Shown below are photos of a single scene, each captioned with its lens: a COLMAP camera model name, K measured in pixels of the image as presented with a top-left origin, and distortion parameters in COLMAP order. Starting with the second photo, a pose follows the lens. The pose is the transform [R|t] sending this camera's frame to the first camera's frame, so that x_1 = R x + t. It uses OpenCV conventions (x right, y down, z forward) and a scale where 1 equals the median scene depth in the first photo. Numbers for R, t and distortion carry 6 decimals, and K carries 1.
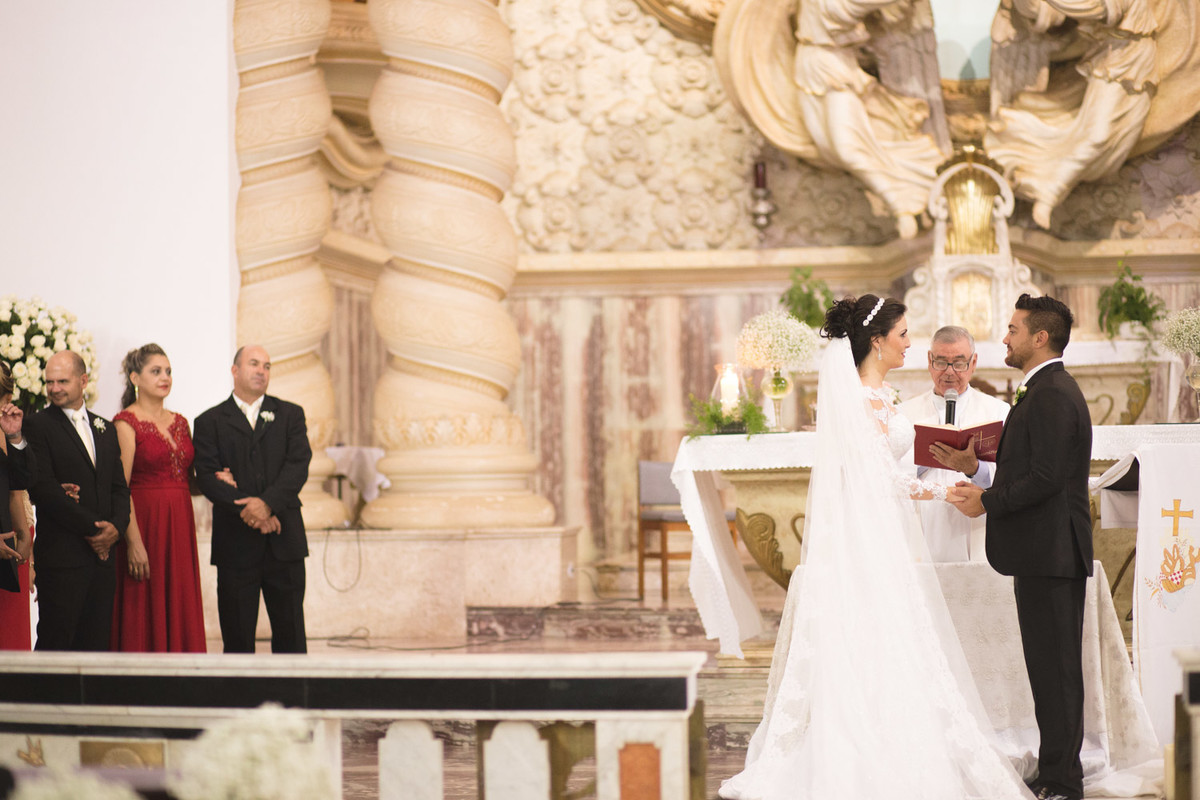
lens RADIAL K [[2968.4, 0, 600.3], [0, 2968.4, 400.5], [0, 0, 1]] dist [-0.221152, 0.000000]
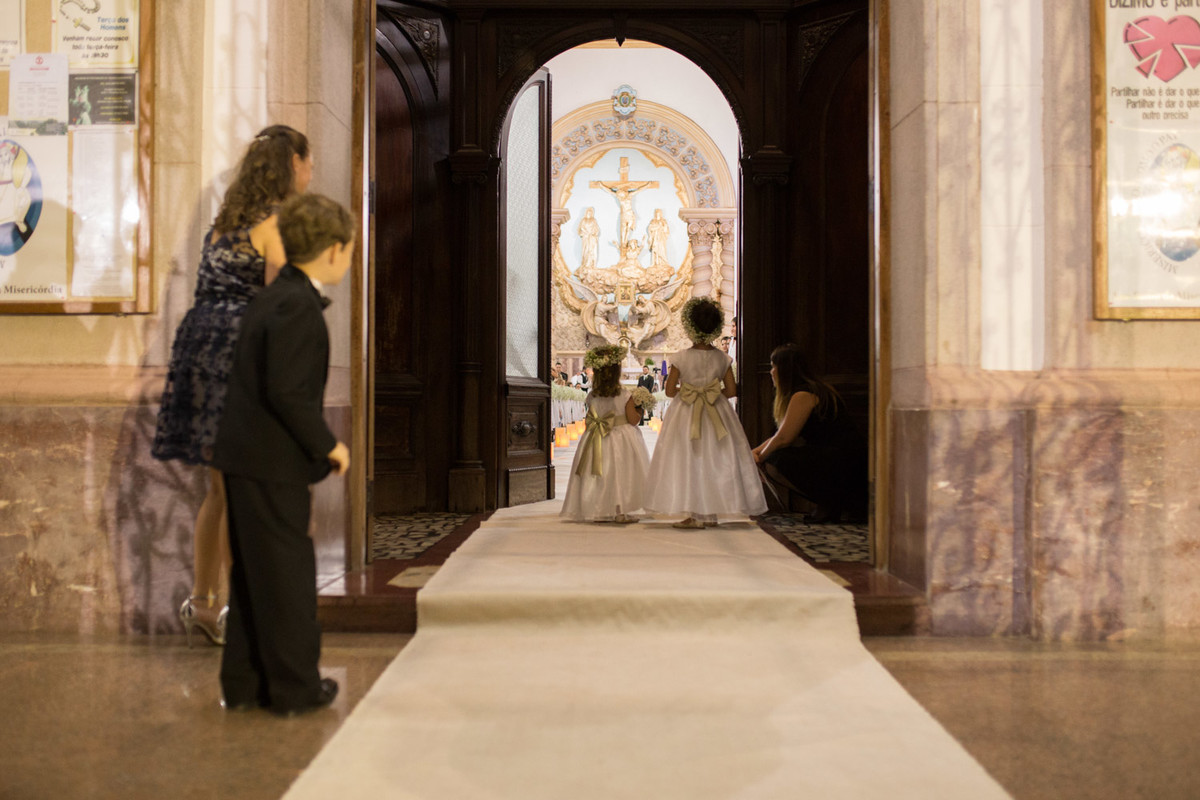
lens RADIAL K [[1223.0, 0, 602.7], [0, 1223.0, 399.9], [0, 0, 1]] dist [0.020617, 0.000000]
pose [[0.994155, 0.014464, 0.106992, -0.165898], [-0.015828, 0.999804, 0.011916, 0.015677], [-0.106799, -0.013540, 0.994188, -1.336733]]
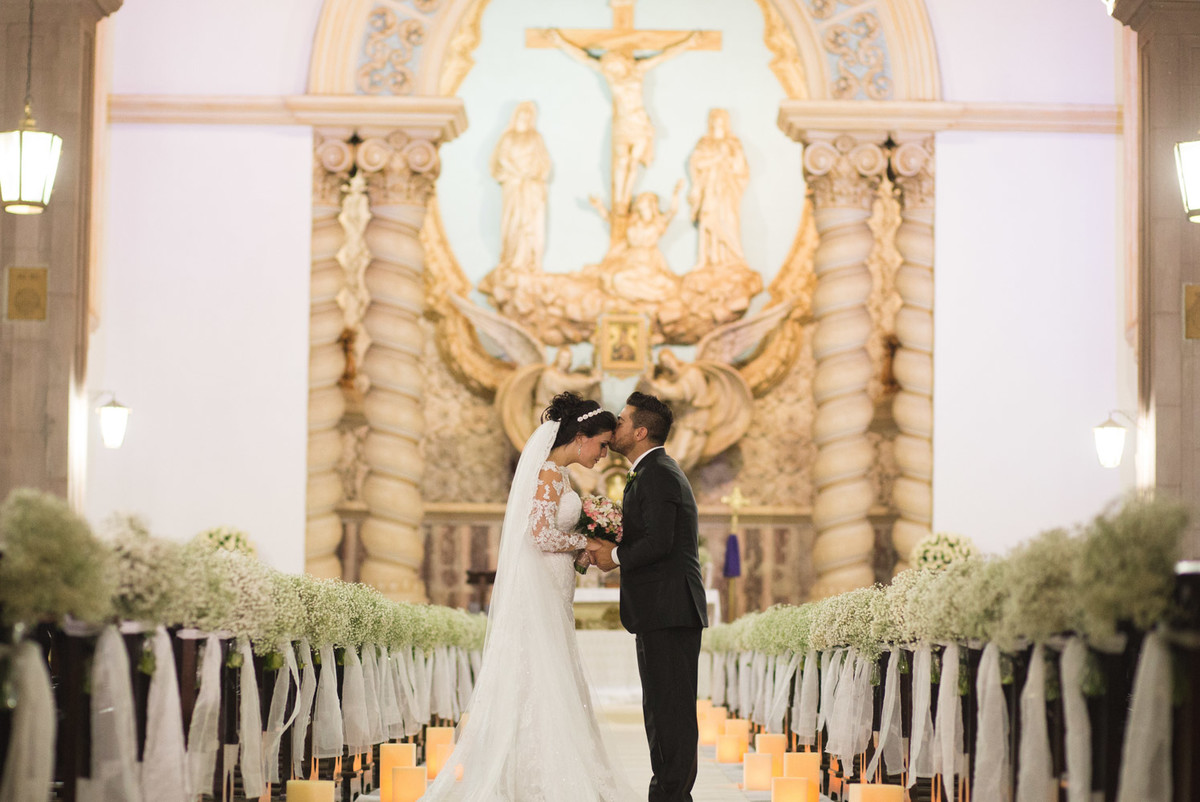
lens RADIAL K [[2968.4, 0, 600.0], [0, 2968.4, 402.3], [0, 0, 1]] dist [-0.221152, 0.000000]
pose [[0.992876, 0.036303, 0.113491, -0.117082], [-0.029182, 0.997537, -0.063786, 0.006684], [-0.115527, 0.060020, 0.991489, -0.997214]]
